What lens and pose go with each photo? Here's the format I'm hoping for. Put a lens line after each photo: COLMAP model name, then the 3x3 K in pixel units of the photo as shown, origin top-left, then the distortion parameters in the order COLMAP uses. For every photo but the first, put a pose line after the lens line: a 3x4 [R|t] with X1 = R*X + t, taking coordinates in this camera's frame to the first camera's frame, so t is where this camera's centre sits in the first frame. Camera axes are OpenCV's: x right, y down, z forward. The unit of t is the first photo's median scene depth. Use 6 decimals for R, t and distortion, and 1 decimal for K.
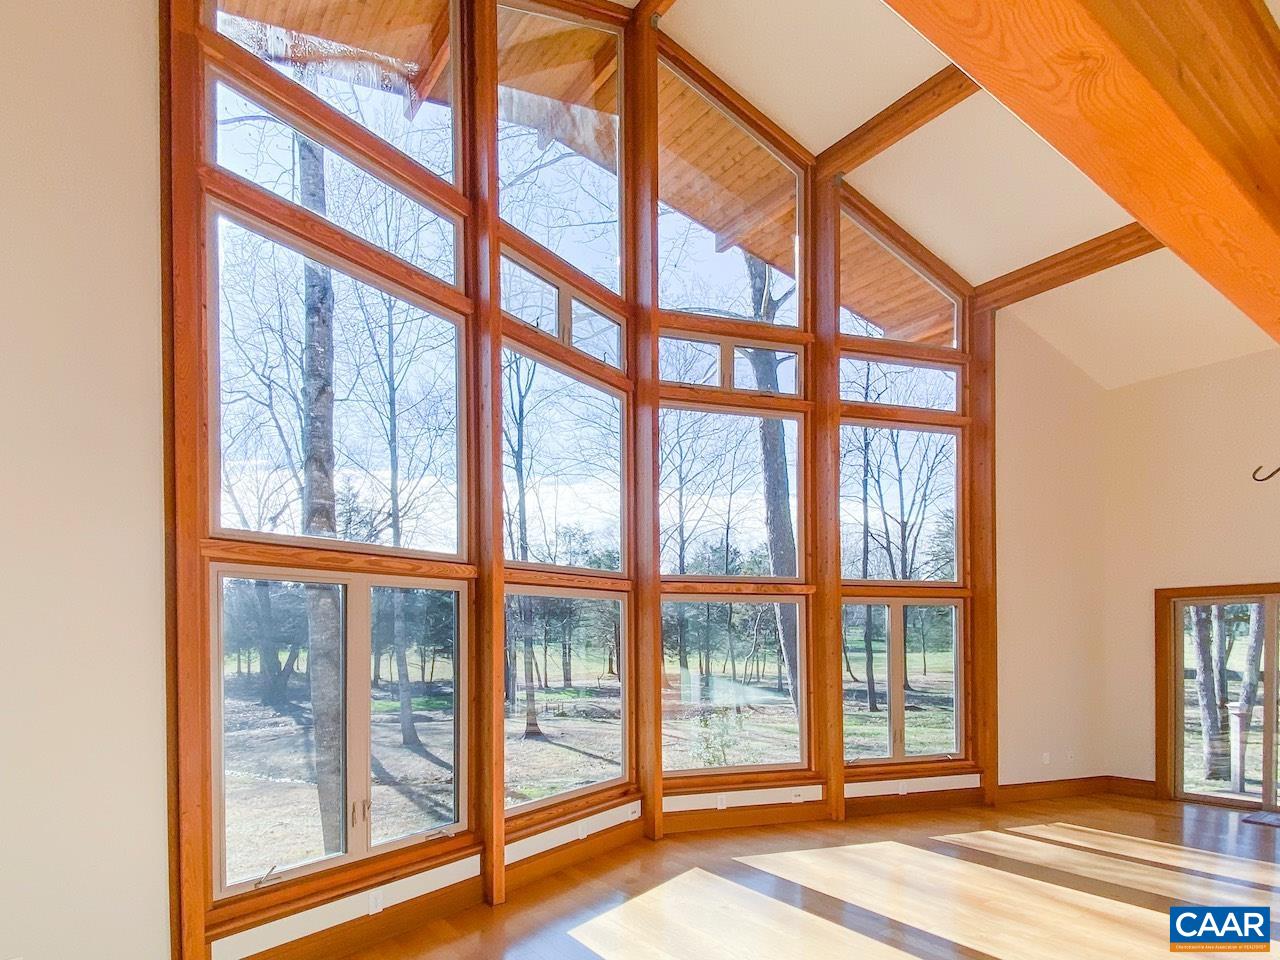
lens RADIAL K [[1084.5, 0, 640.0], [0, 1084.5, 480.0], [0, 0, 1]] dist [0.251301, -0.846451]
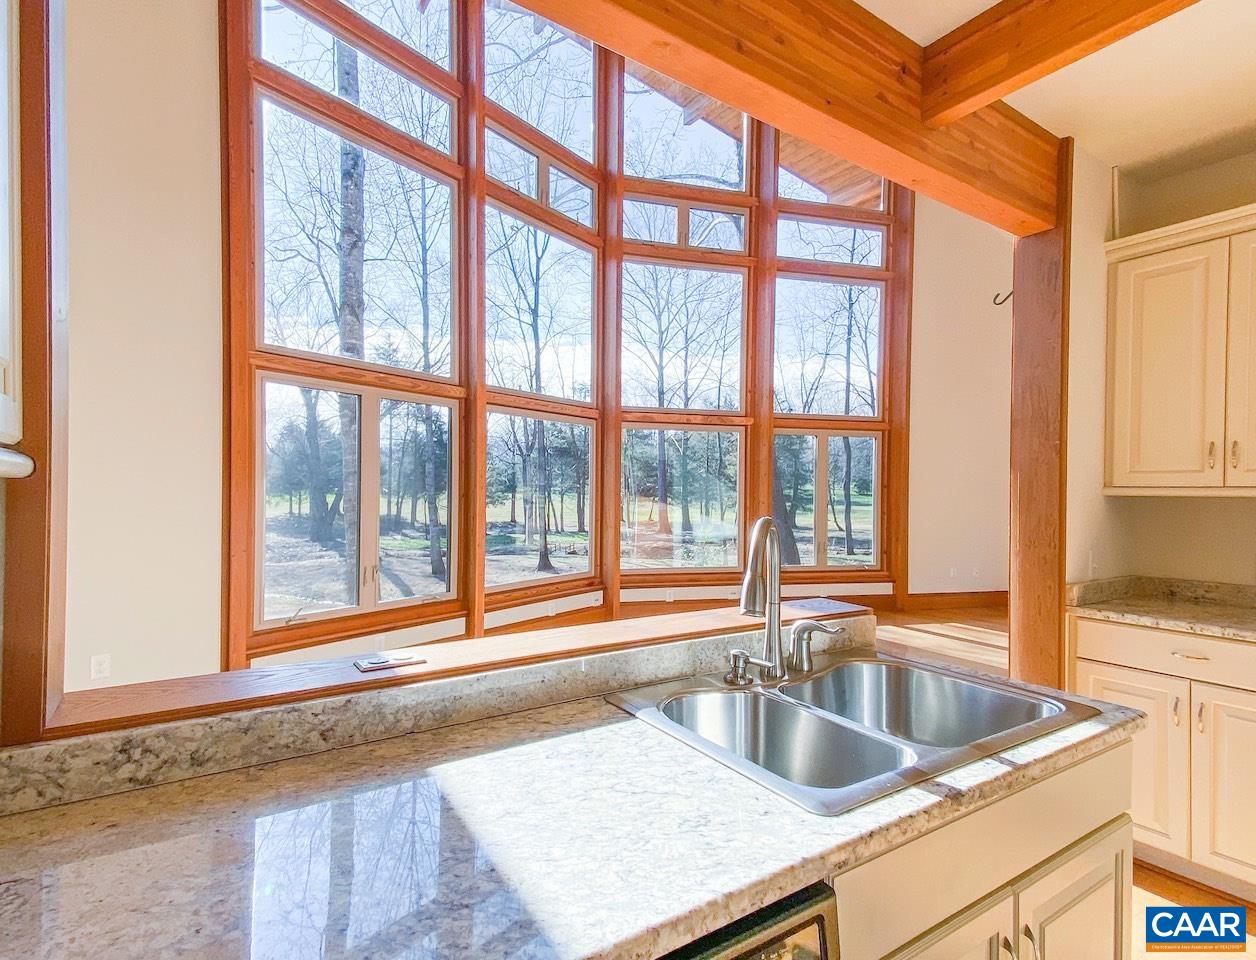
lens RADIAL K [[1450.9, 0, 628.0], [0, 1450.9, 480.0], [0, 0, 1]] dist [0.478102, -1.947302]
pose [[0.989132, 0.032331, -0.143429, 0.253806], [-0.025330, 0.998409, 0.050377, 0.088215], [0.144830, -0.046197, 0.988378, -0.570790]]
